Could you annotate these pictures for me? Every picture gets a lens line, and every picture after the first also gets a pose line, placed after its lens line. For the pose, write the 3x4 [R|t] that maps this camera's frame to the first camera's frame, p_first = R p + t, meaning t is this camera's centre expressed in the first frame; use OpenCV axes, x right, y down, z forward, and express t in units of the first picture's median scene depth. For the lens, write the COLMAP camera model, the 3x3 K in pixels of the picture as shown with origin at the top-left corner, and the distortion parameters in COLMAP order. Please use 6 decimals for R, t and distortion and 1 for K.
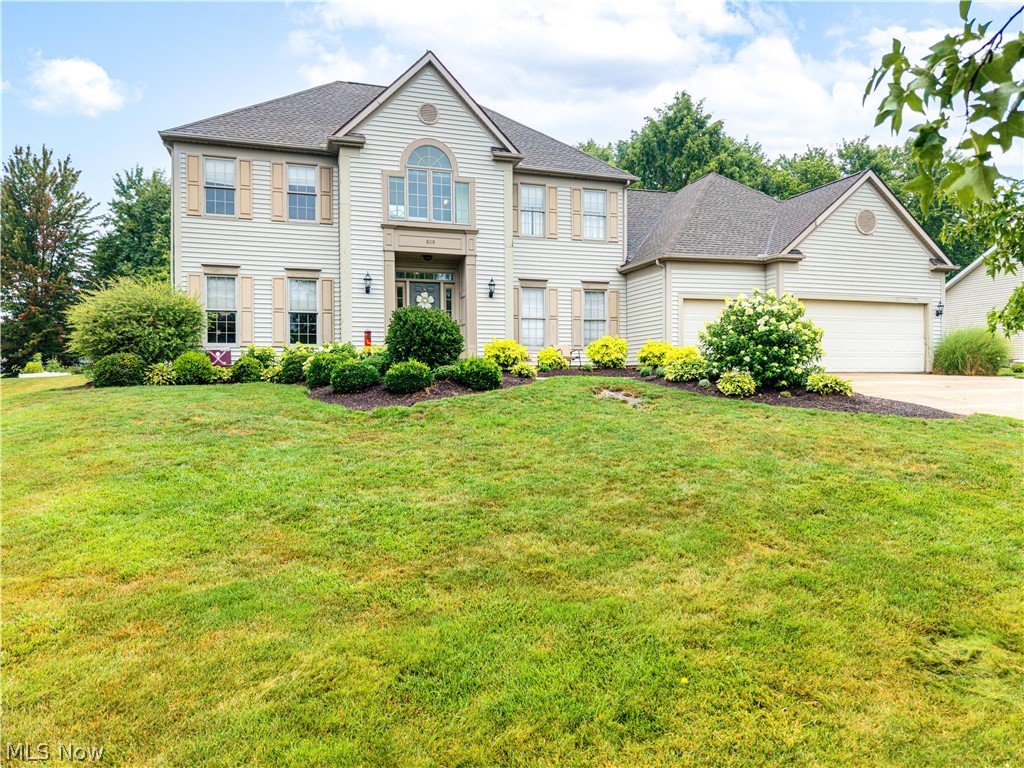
lens RADIAL K [[713.7, 0, 511.7], [0, 713.7, 389.4], [0, 0, 1]] dist [-0.001357, -0.001373]
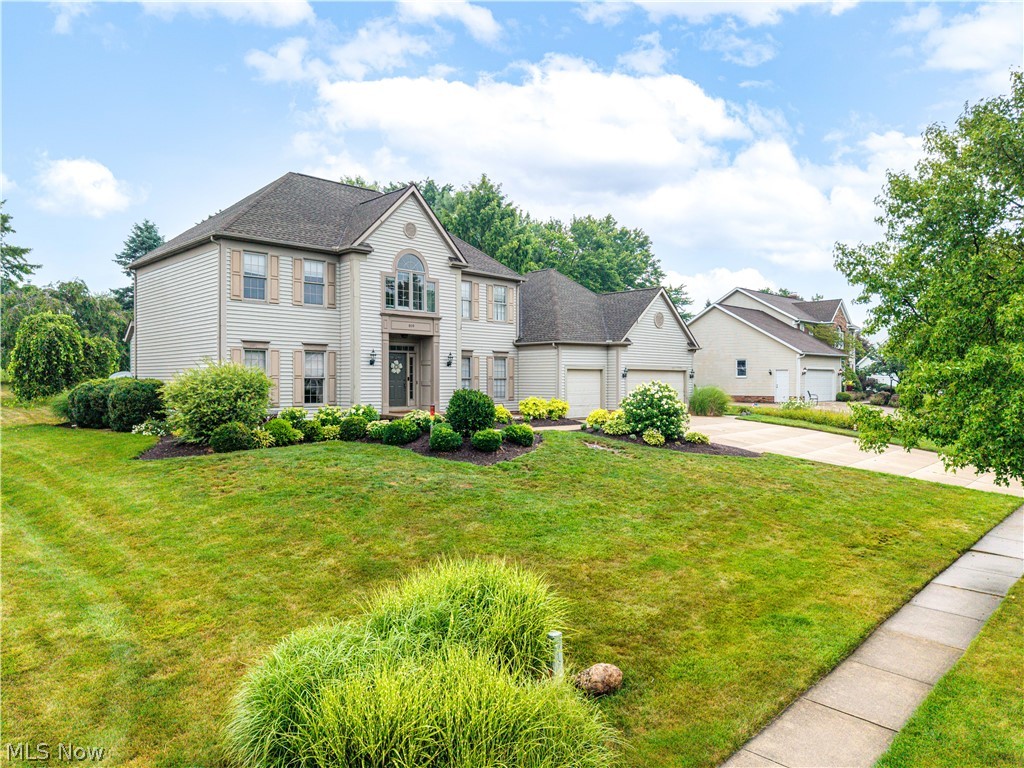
lens RADIAL K [[713.7, 0, 540.2], [0, 713.7, 390.0], [0, 0, 1]] dist [-0.001357, -0.001373]
pose [[0.875954, -0.000120, 0.482394, -0.548535], [-0.002595, 0.999984, 0.004961, -0.093847], [-0.482387, -0.005598, 0.875940, -0.290983]]
